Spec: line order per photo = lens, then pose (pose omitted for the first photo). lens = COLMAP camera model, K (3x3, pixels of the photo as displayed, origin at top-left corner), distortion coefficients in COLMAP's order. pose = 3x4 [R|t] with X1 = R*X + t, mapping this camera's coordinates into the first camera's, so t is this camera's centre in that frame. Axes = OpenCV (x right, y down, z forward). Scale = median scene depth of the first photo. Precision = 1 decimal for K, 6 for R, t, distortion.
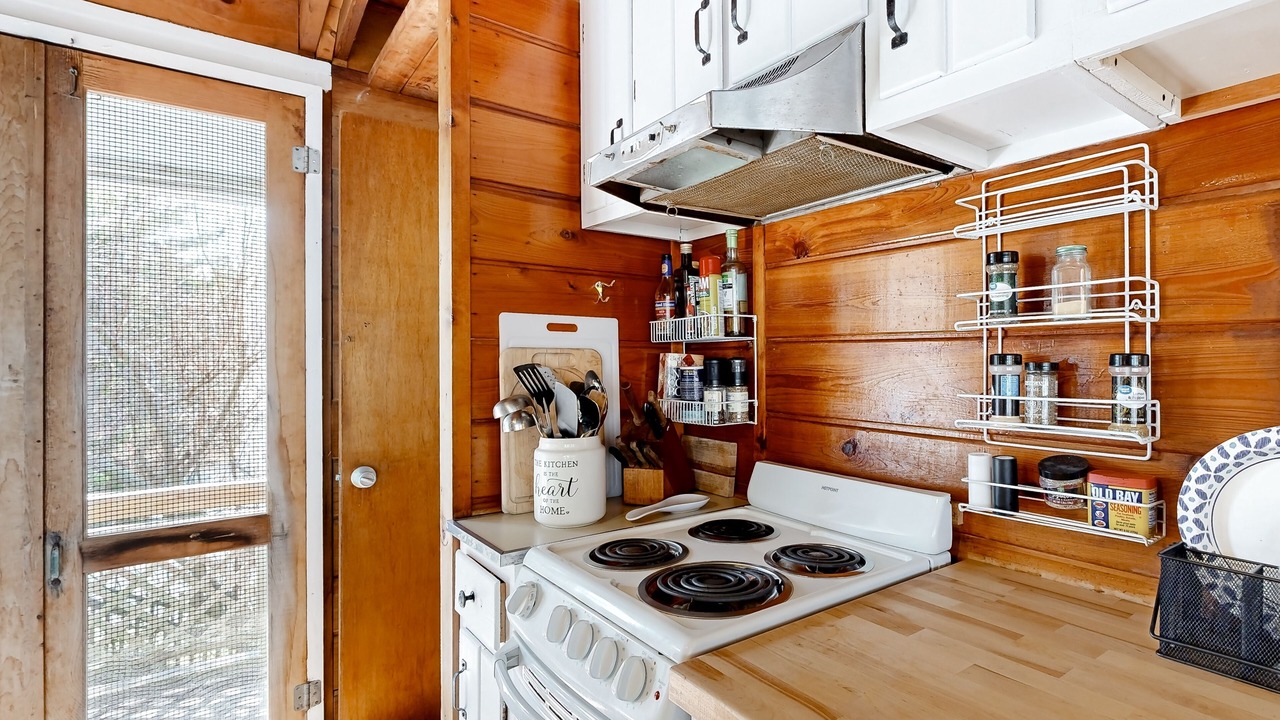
lens RADIAL K [[830.9, 0, 640.0], [0, 830.9, 360.0], [0, 0, 1]] dist [-0.000141, -0.000082]
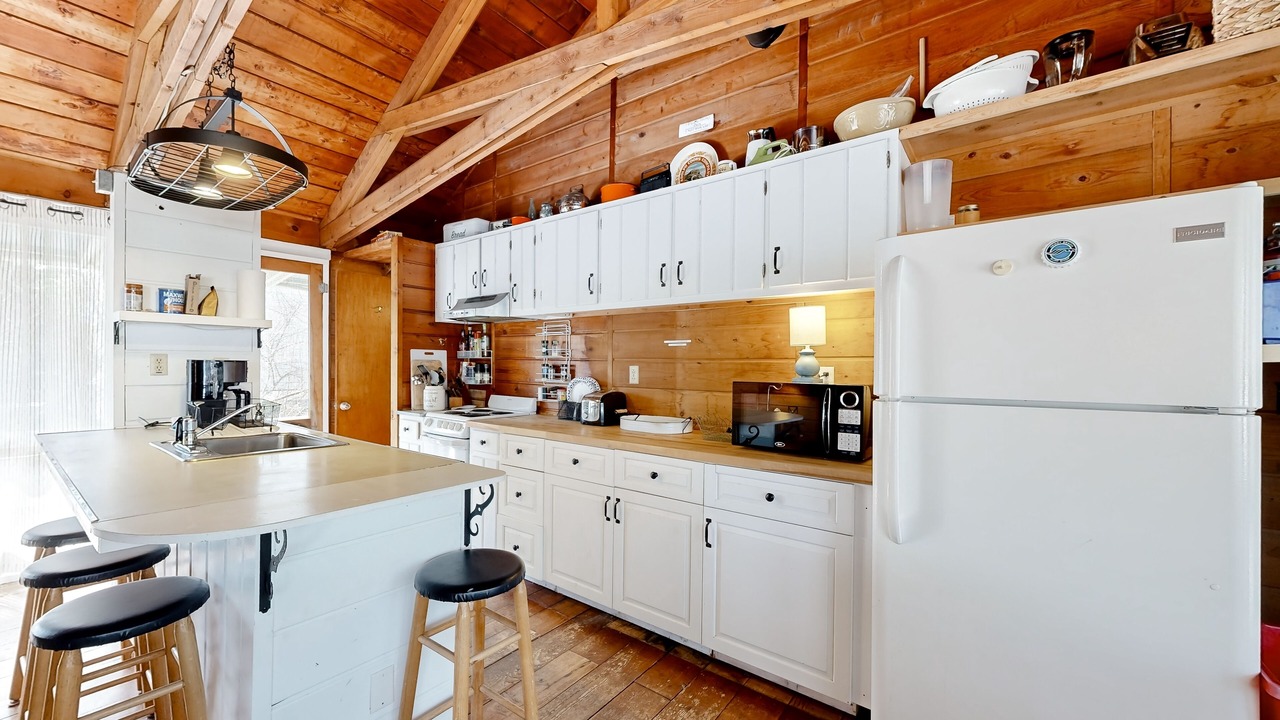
lens RADIAL K [[600.6, 0, 643.7], [0, 600.6, 369.0], [0, 0, 1]] dist [0.000143, 0.000290]
pose [[0.942953, 0.008576, 0.332816, -0.083039], [-0.012059, 0.999892, 0.008403, -0.008785], [-0.332708, -0.011937, 0.942954, -1.429480]]
